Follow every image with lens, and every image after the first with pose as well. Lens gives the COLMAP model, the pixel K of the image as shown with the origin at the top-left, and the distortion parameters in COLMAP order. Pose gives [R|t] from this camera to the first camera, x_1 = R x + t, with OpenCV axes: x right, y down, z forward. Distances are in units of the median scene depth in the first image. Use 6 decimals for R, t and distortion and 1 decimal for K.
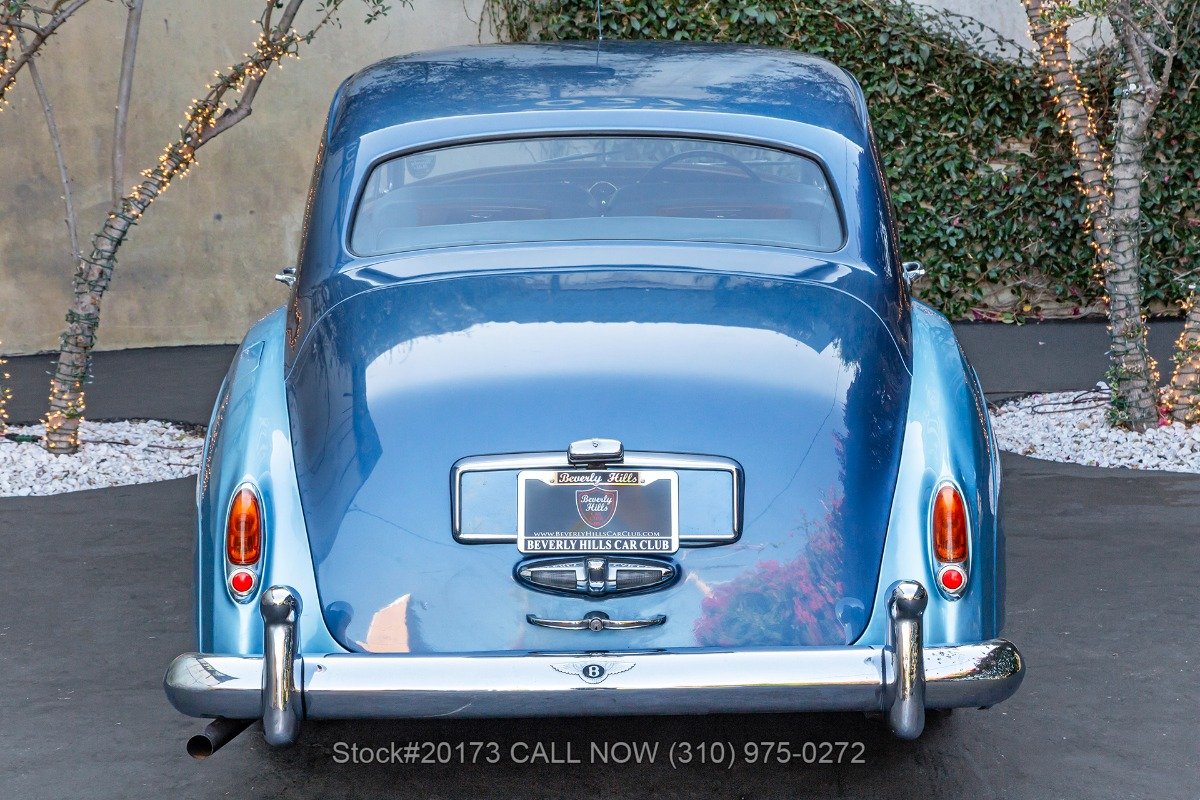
lens RADIAL K [[2373.4, 0, 599.6], [0, 2373.4, 405.0], [0, 0, 1]] dist [0.307885, 0.165465]
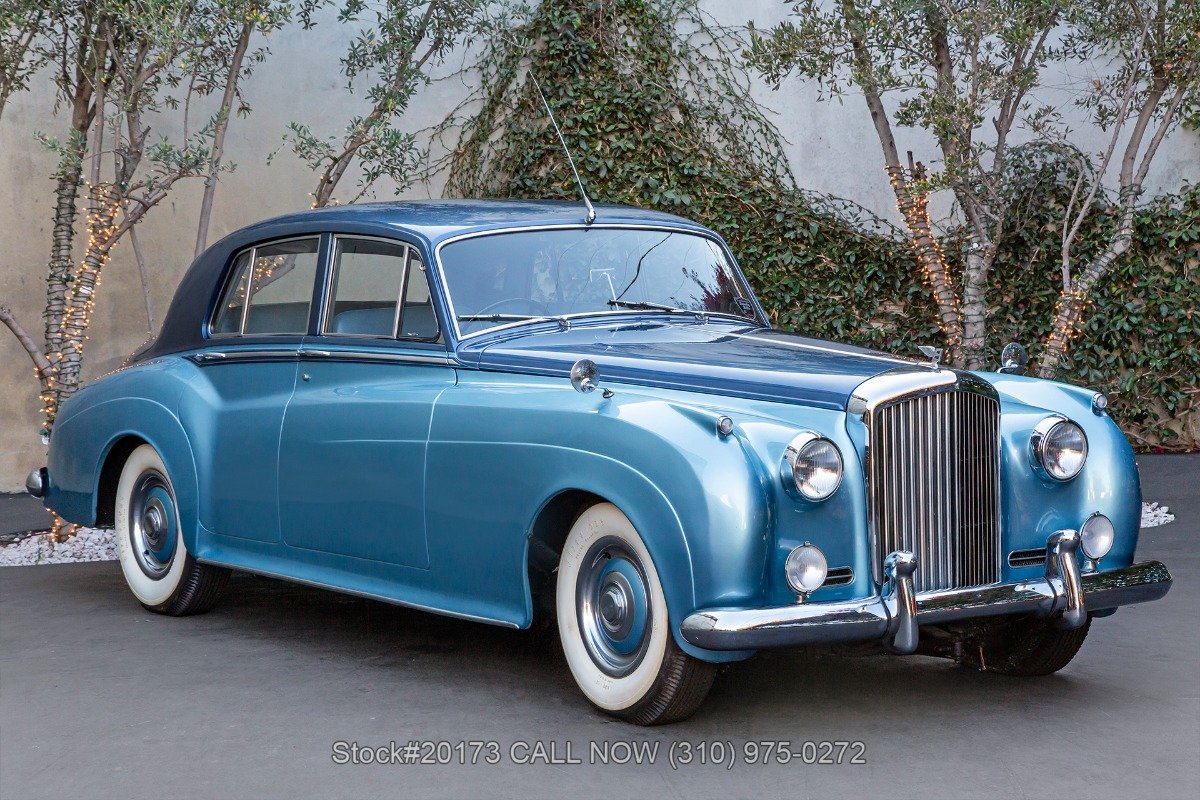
lens RADIAL K [[2468.8, 0, 601.1], [0, 2468.8, 371.9], [0, 0, 1]] dist [0.290690, 0.342994]
pose [[0.998611, -0.004080, 0.052521, -0.035629], [0.009267, 0.995054, -0.098899, 0.045138], [-0.051858, 0.099248, 0.993710, -0.213465]]
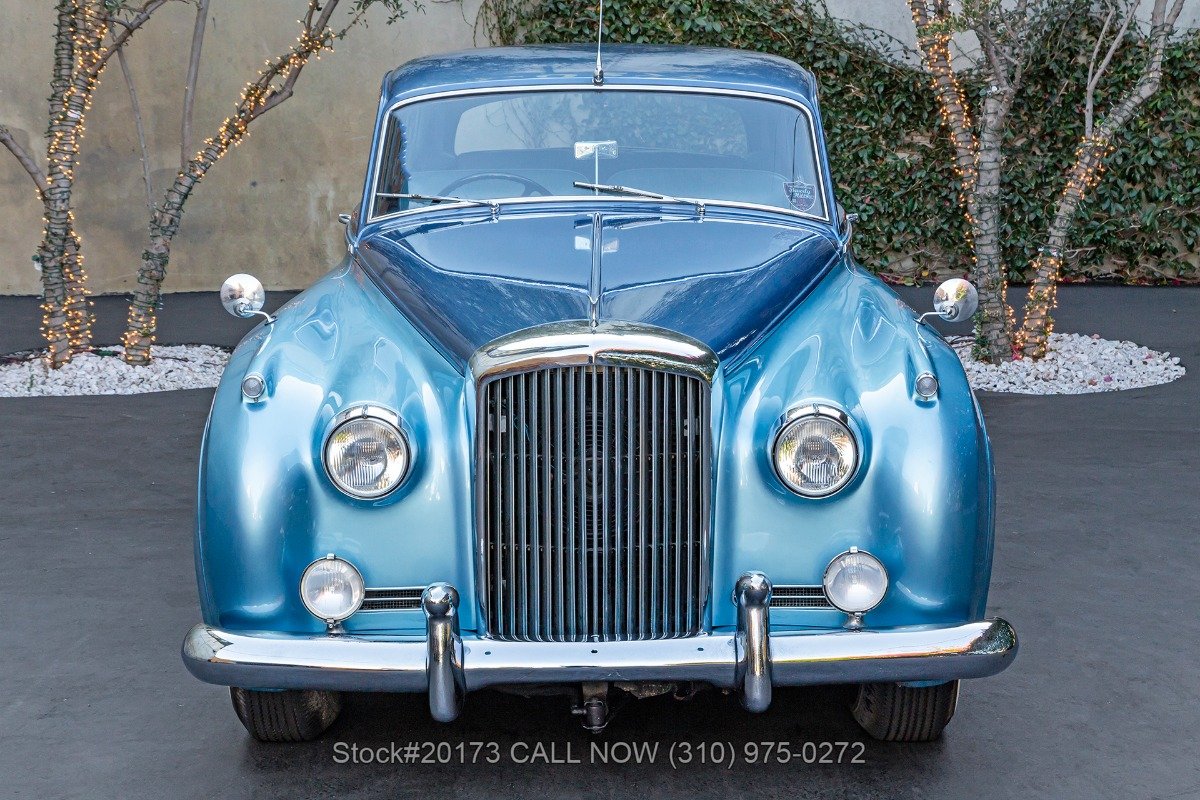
lens RADIAL K [[2139.0, 0, 600.0], [0, 2139.0, 400.0], [0, 0, 1]] dist [0.248756, 0.063236]
pose [[0.999743, 0.018021, 0.013776, 0.001150], [-0.018188, 0.999761, 0.012128, 0.013761], [-0.013555, -0.012375, 0.999832, -0.085185]]
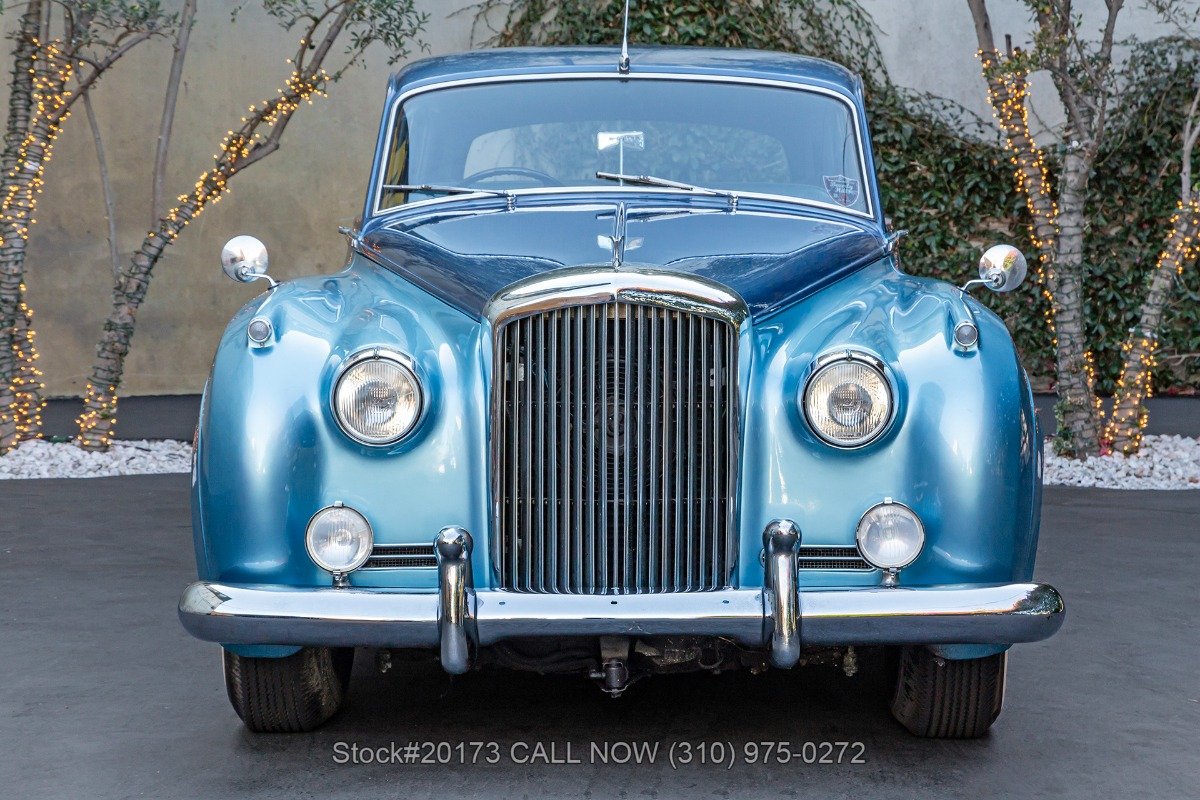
lens RADIAL K [[2579.6, 0, 597.0], [0, 2579.6, 375.7], [0, 0, 1]] dist [0.362618, 0.094214]
pose [[0.999635, 0.027007, 0.000957, 0.001645], [-0.026874, 0.997181, -0.070049, 0.042590], [-0.002846, 0.069998, 0.997543, -0.125062]]
